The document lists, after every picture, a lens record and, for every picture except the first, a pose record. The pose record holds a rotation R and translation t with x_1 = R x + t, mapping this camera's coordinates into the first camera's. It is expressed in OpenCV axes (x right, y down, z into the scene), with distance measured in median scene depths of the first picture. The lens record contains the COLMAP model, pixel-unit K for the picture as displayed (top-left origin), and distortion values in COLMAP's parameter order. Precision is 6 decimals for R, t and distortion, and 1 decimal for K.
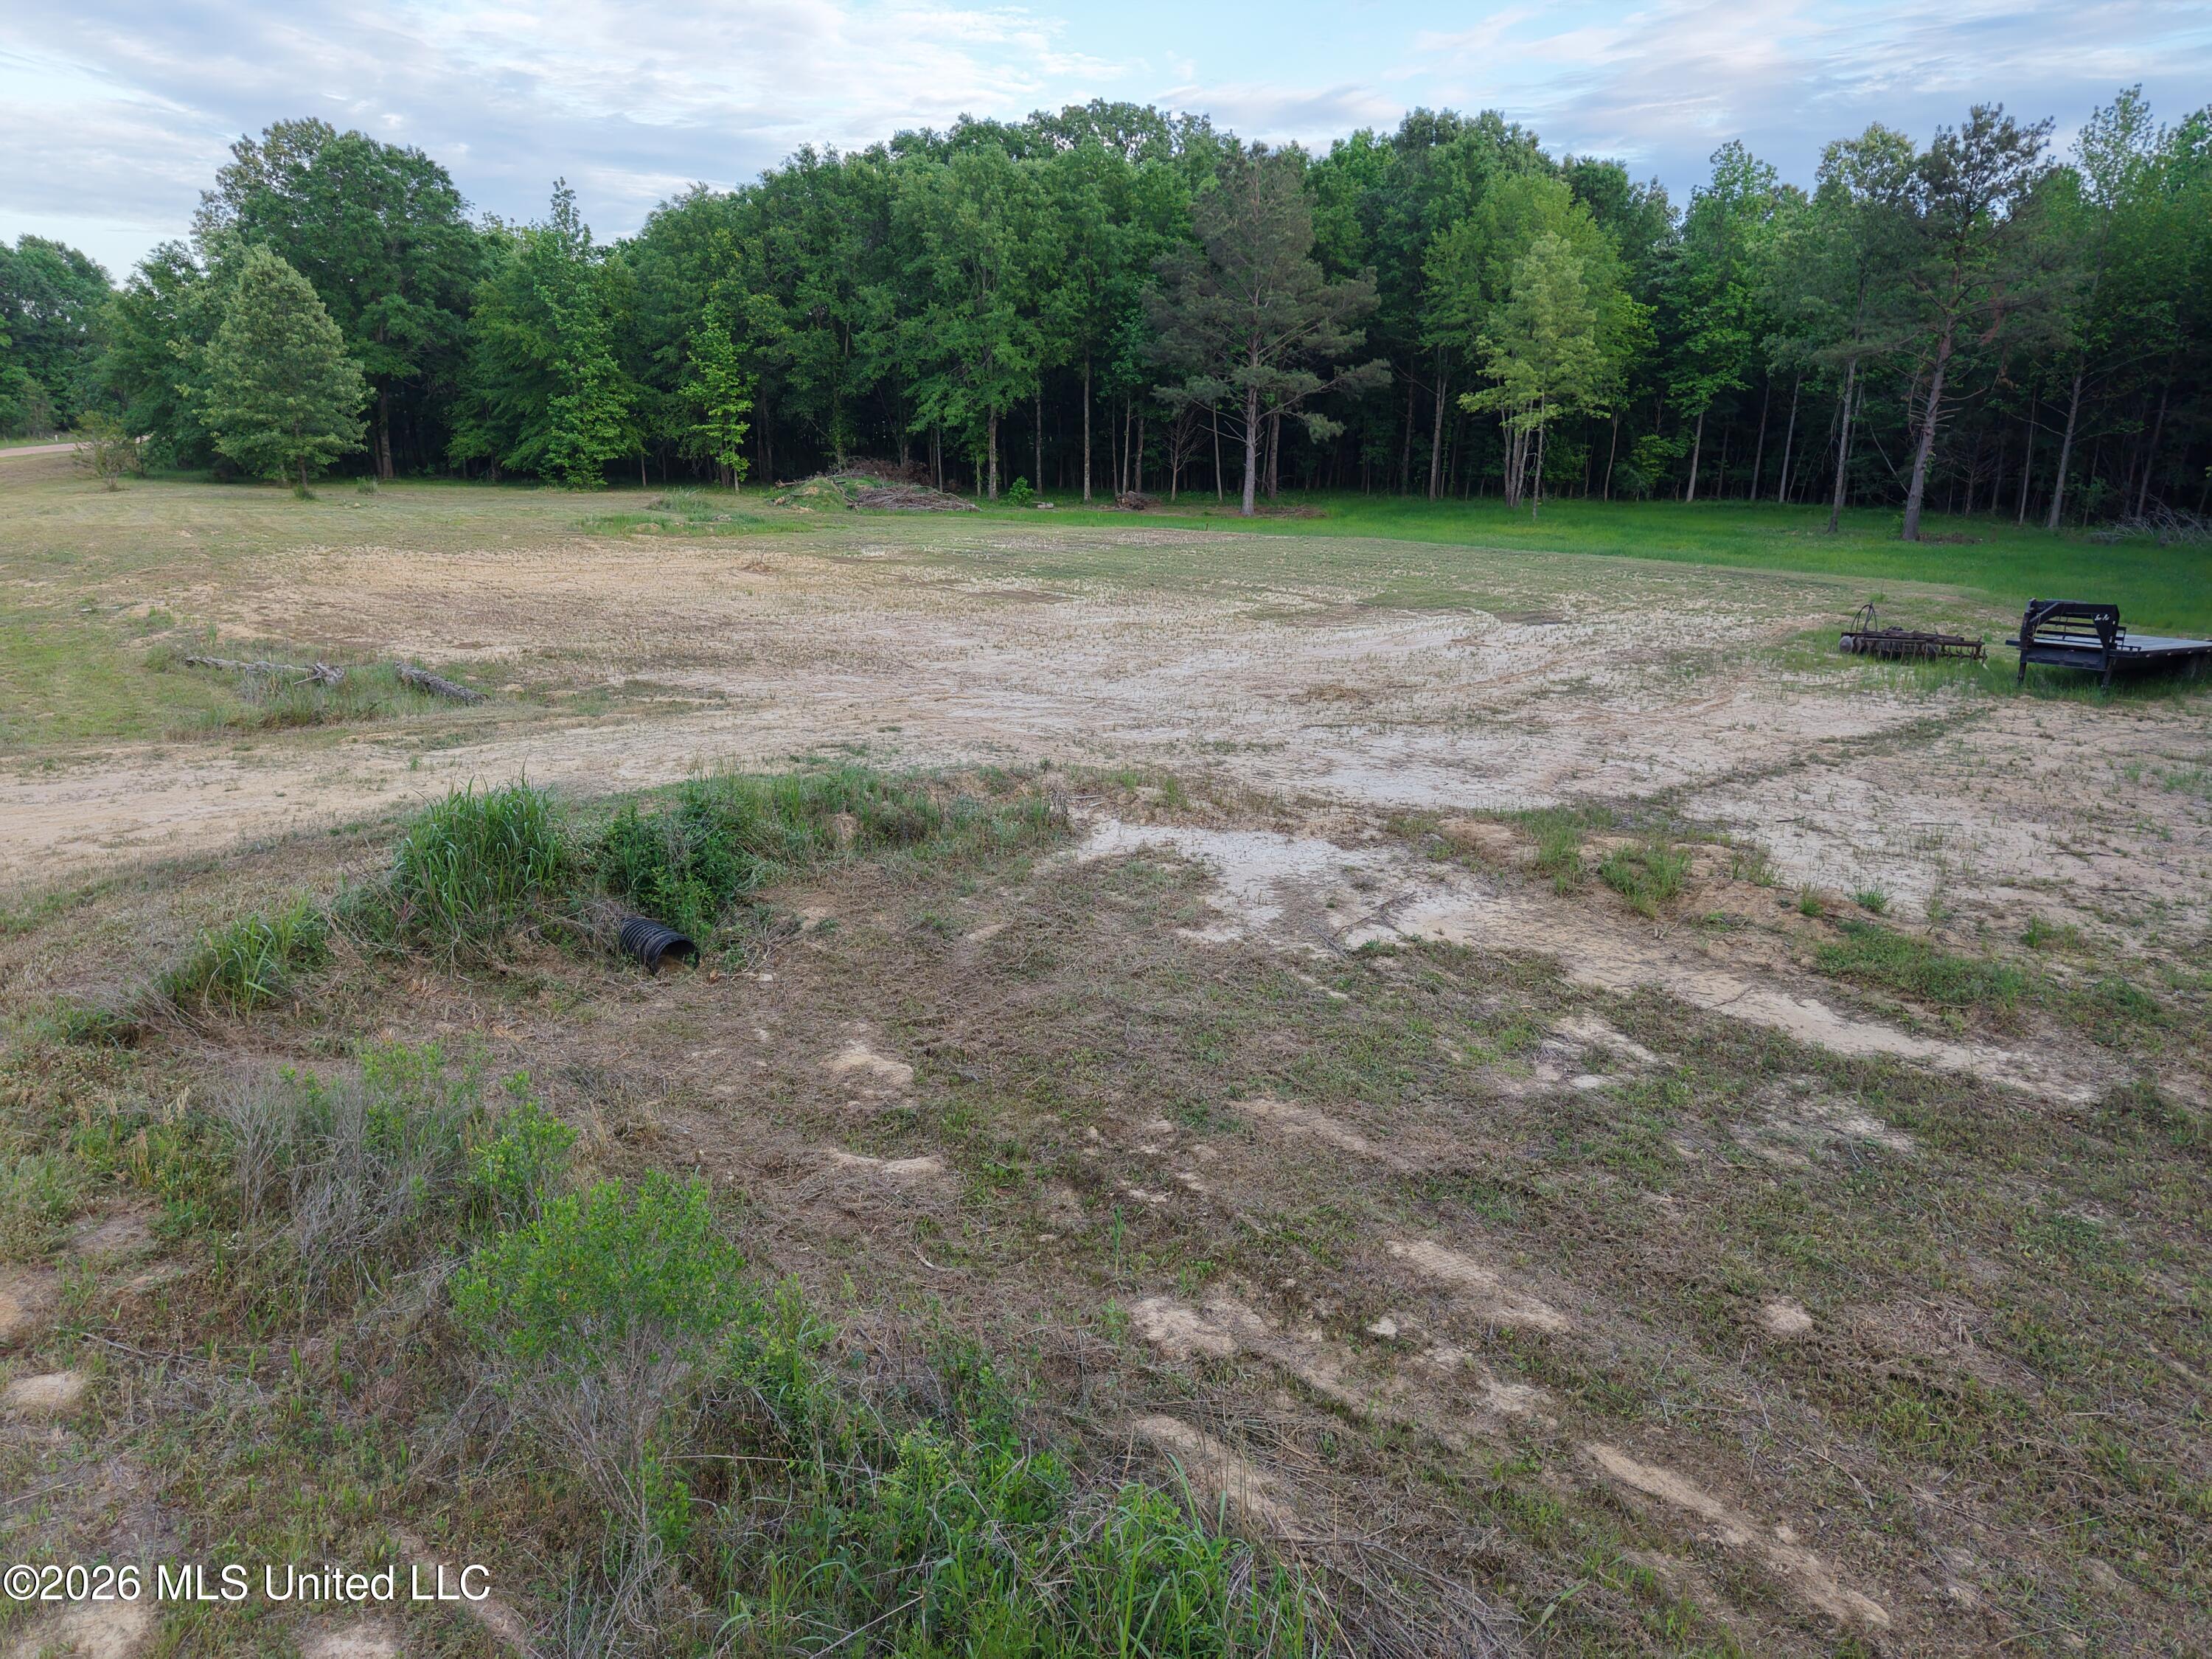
lens RADIAL K [[1474.6, 0, 1109.9], [0, 1474.6, 833.7], [0, 0, 1]] dist [0.035166, -0.033749]
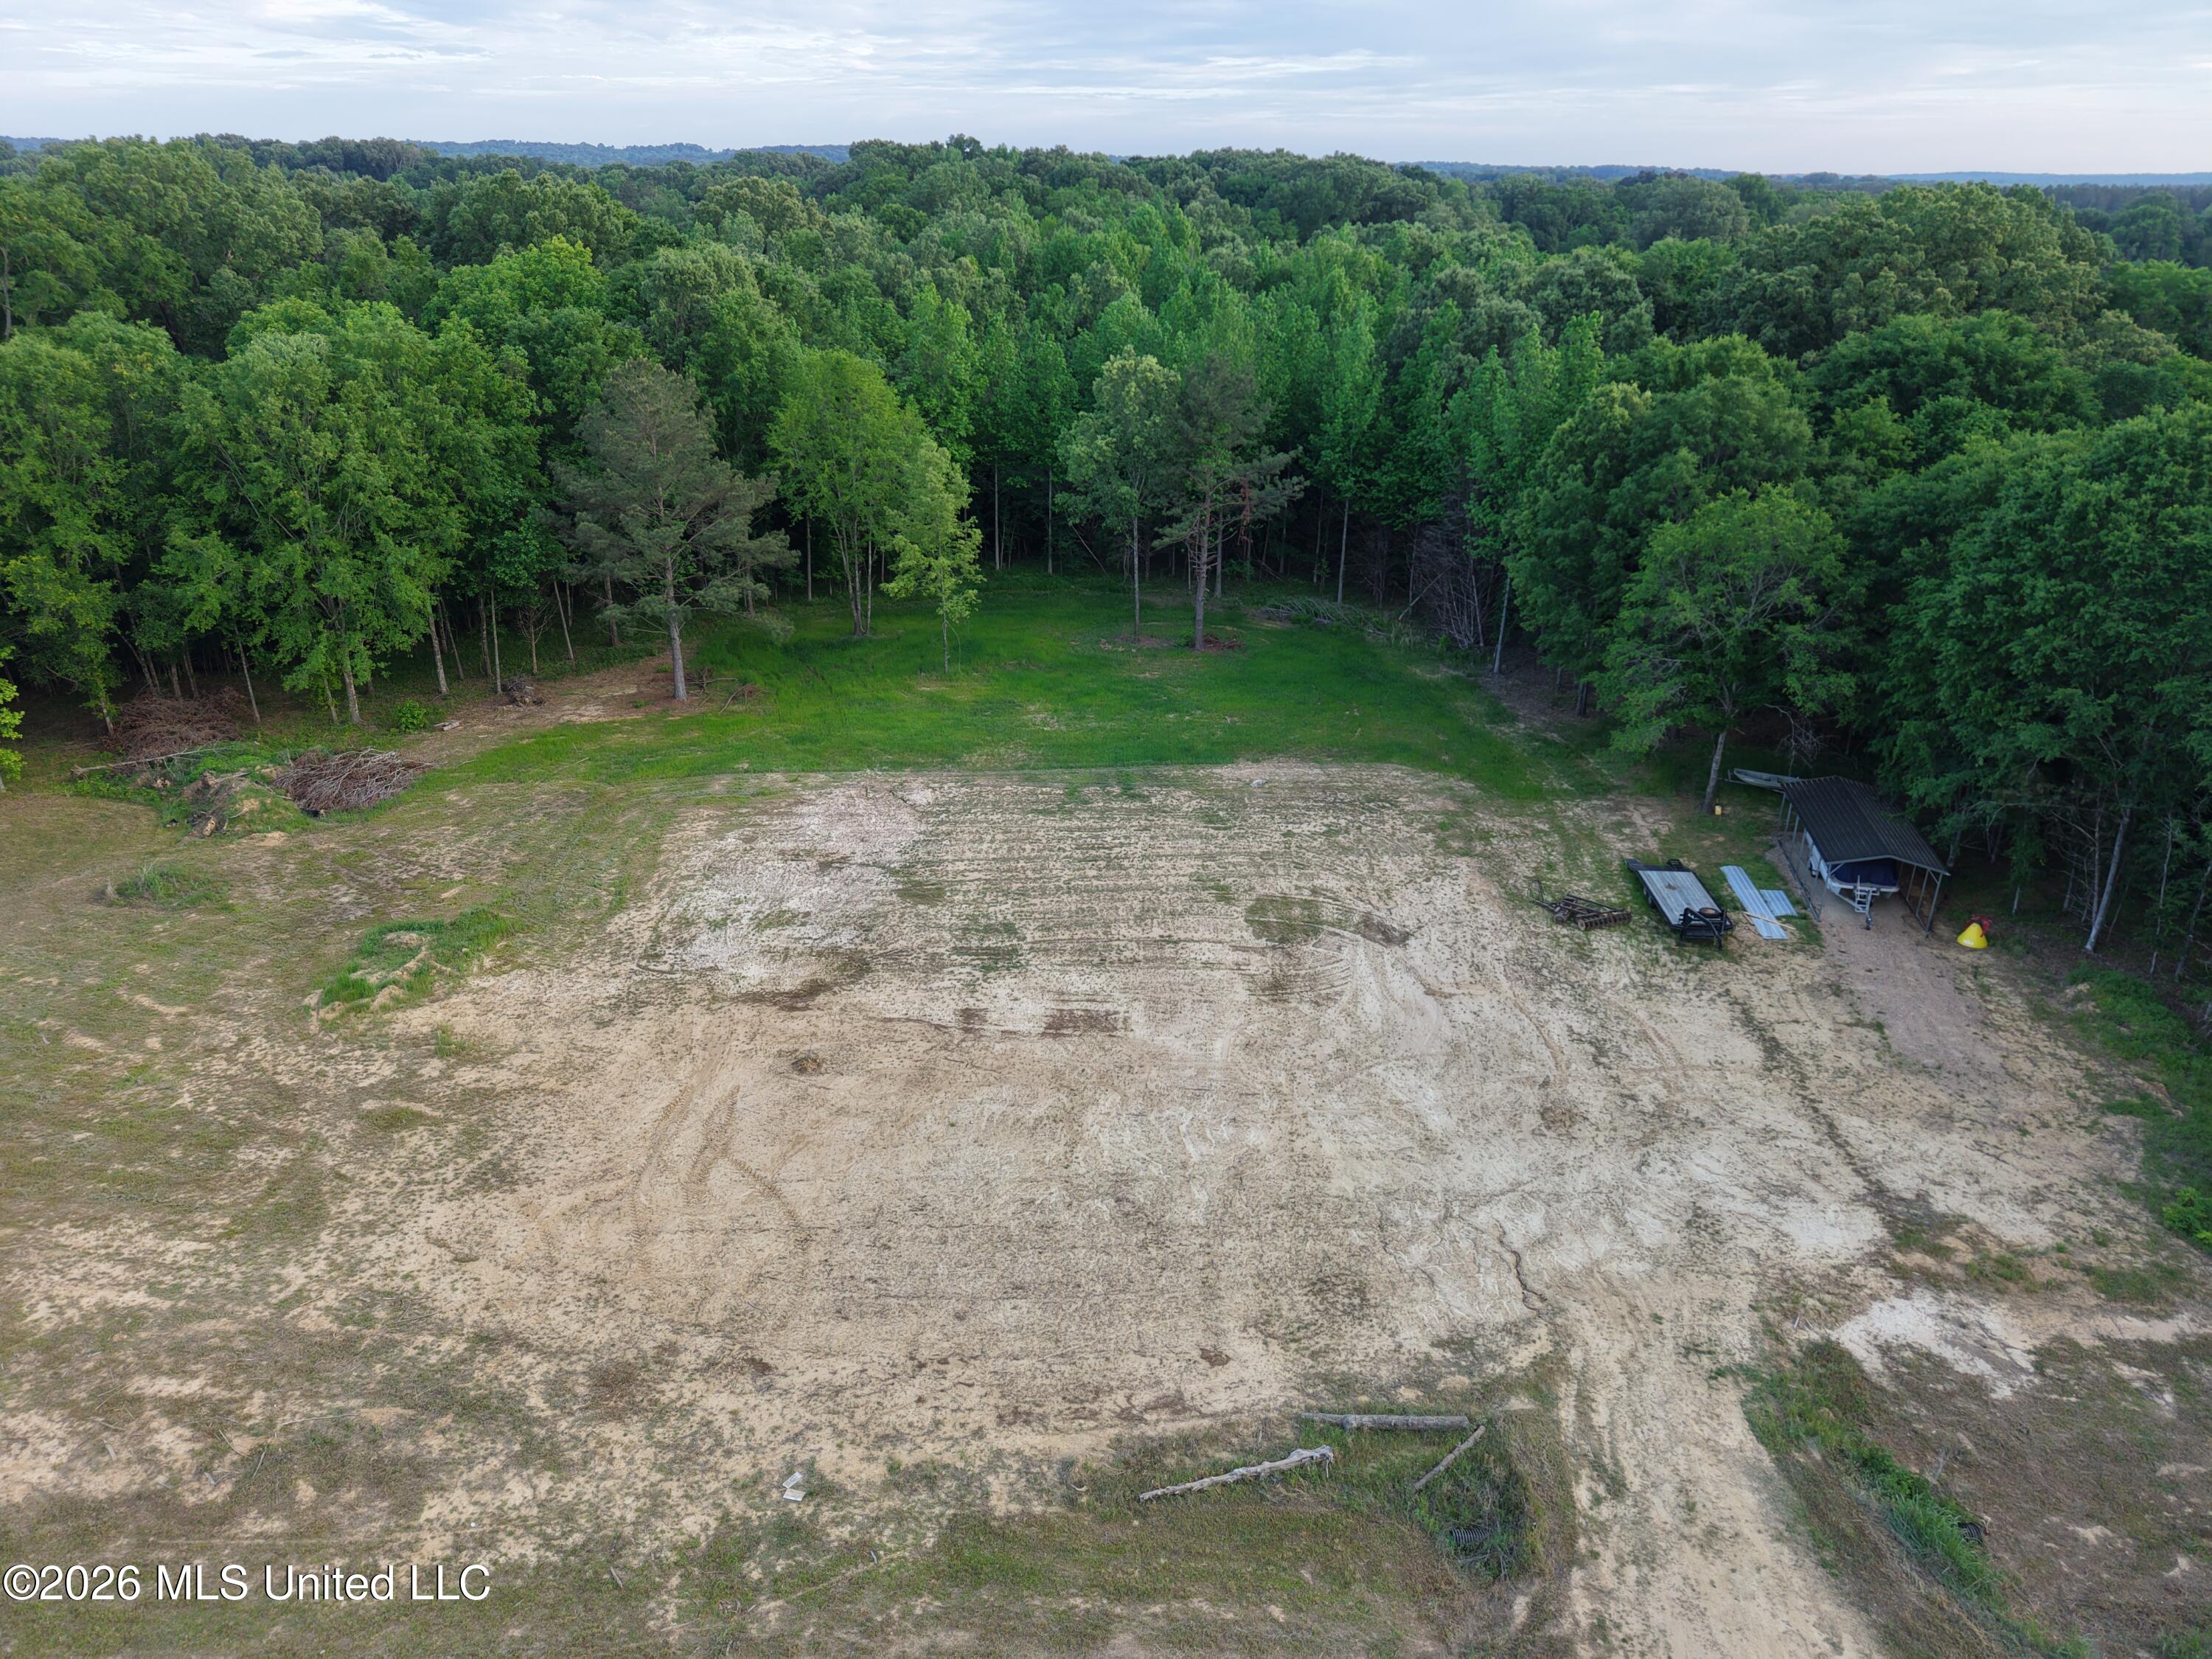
lens RADIAL K [[1476.7, 0, 1109.5], [0, 1476.7, 820.0], [0, 0, 1]] dist [0.055220, -0.068556]
pose [[0.696863, -0.284668, 0.658290, -1.768770], [0.200707, 0.958587, 0.202060, -1.244643], [-0.688548, -0.008685, 0.725139, 0.173559]]
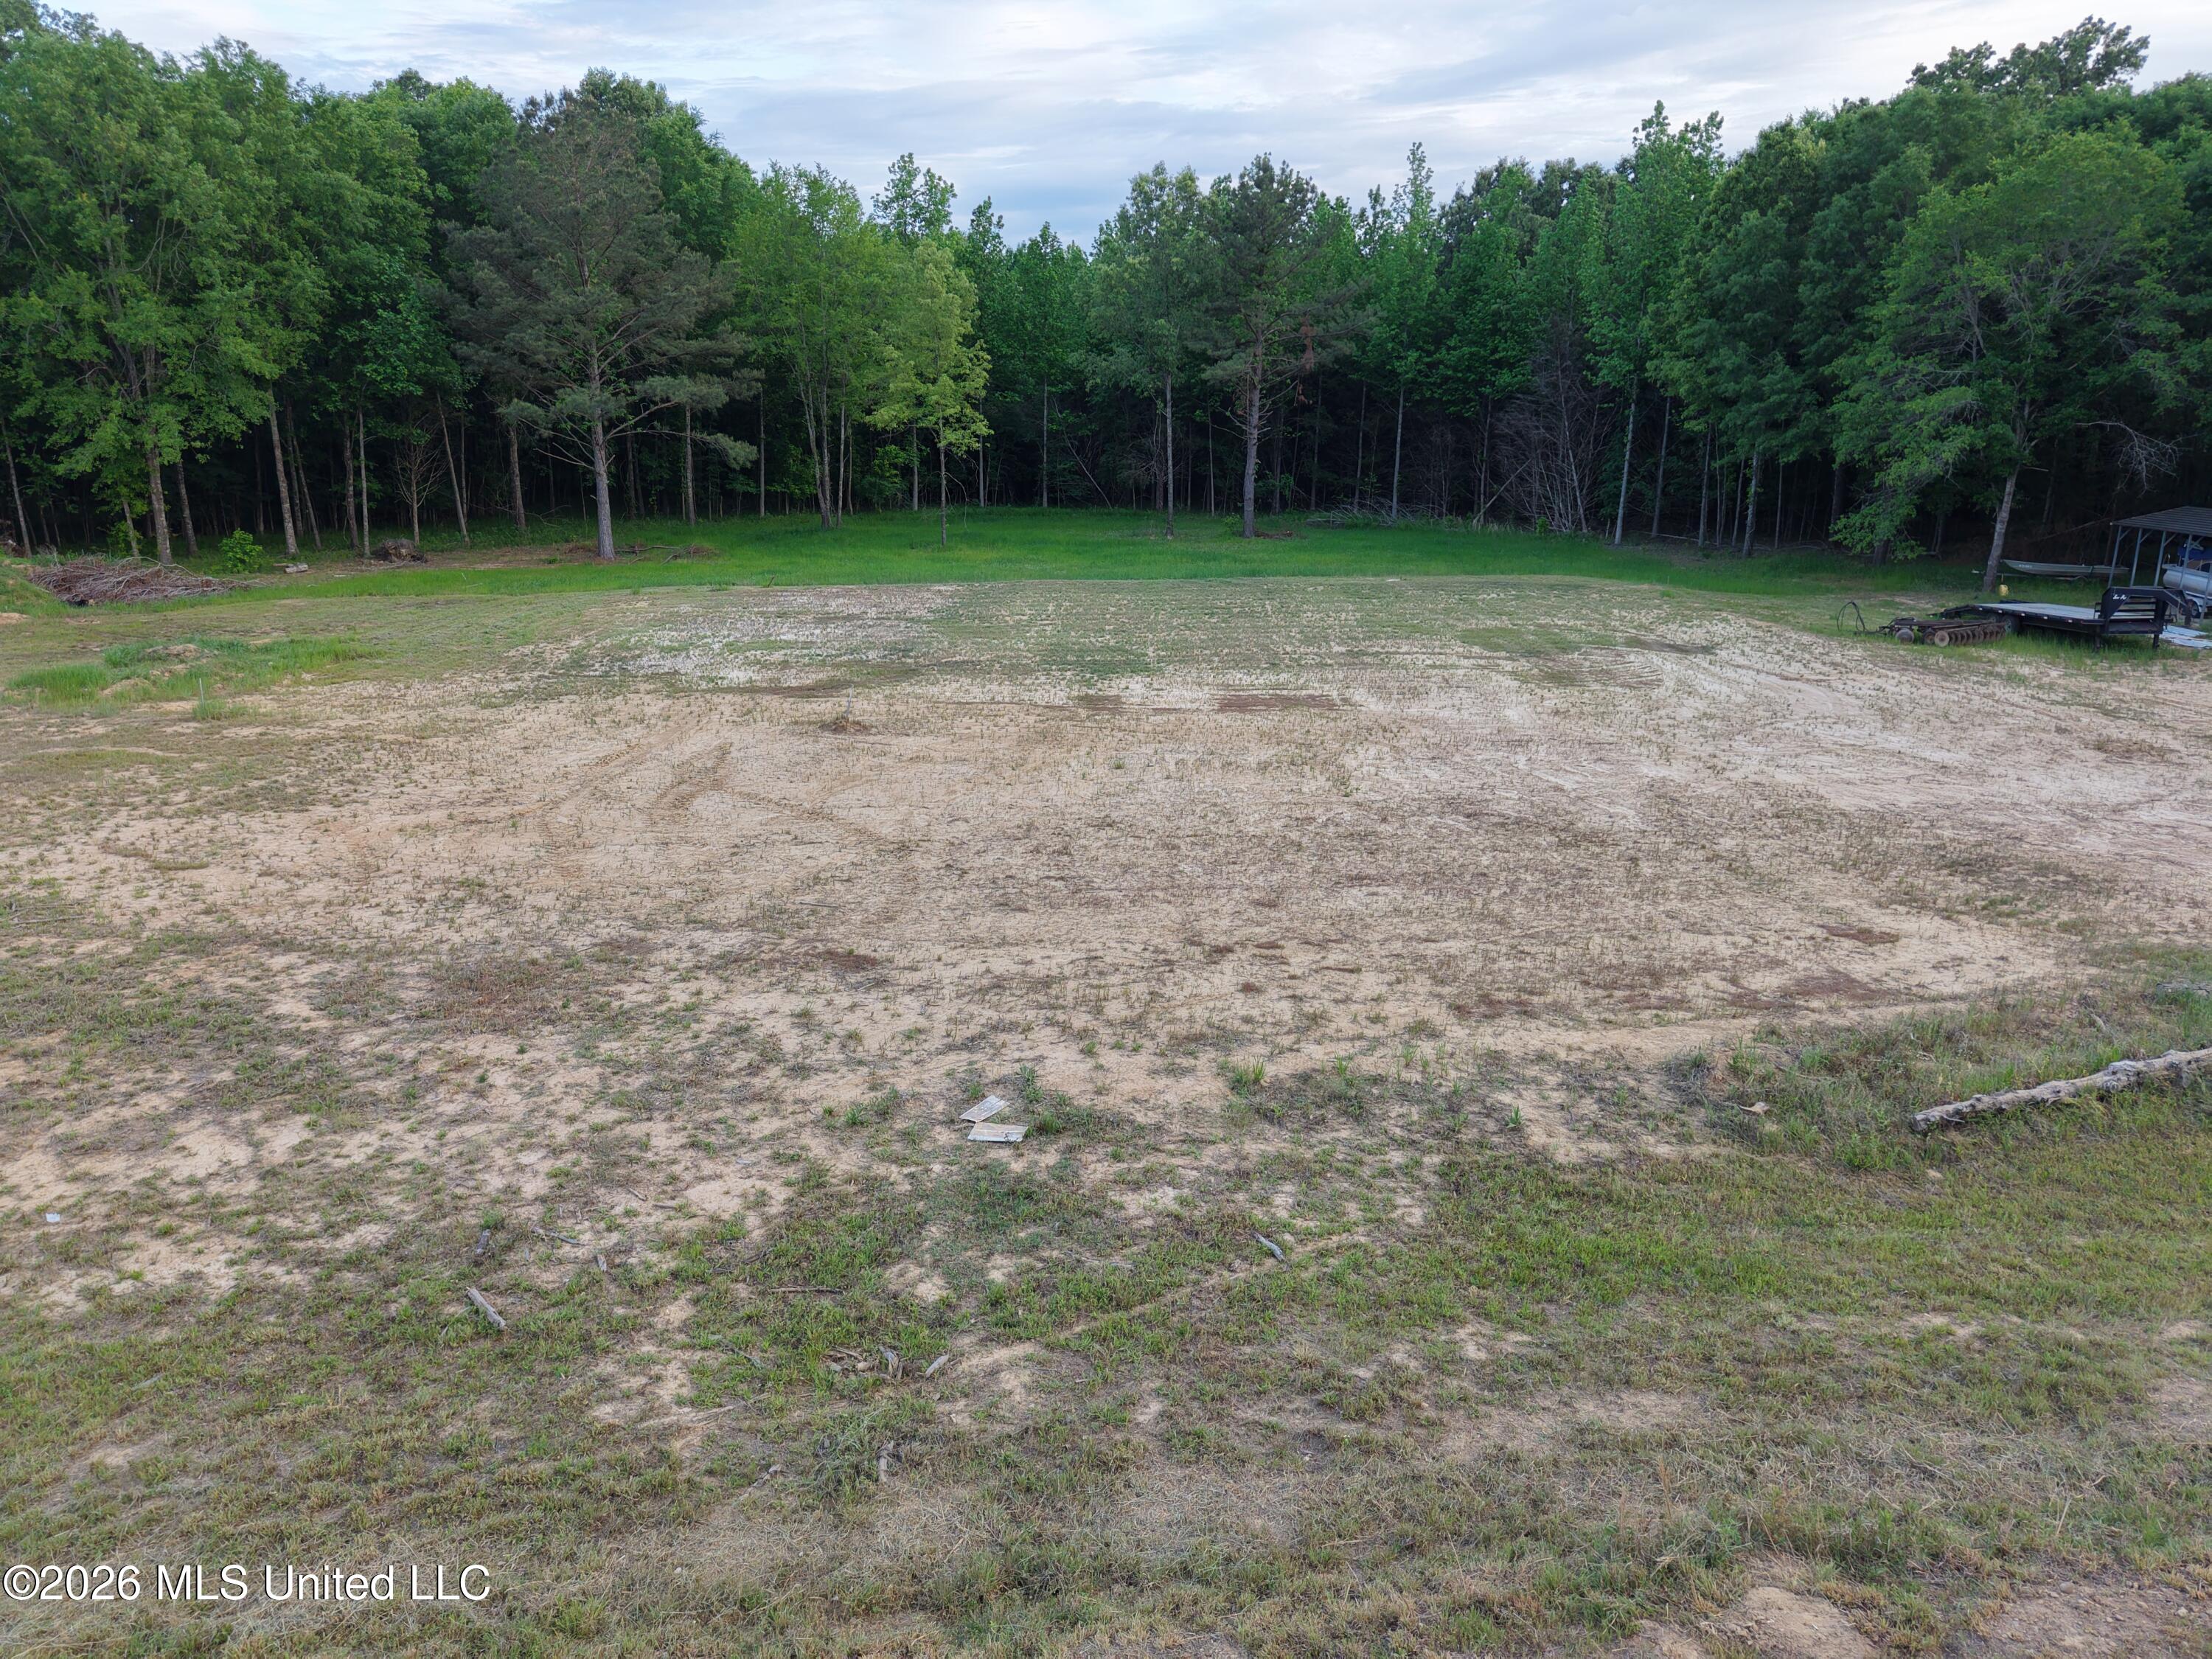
lens RADIAL K [[1476.7, 0, 1109.5], [0, 1476.7, 820.0], [0, 0, 1]] dist [0.055220, -0.068556]
pose [[0.651128, -0.213341, 0.728367, -1.510732], [0.214056, 0.972342, 0.093445, -0.418066], [-0.728157, 0.095066, 0.678786, 1.174047]]
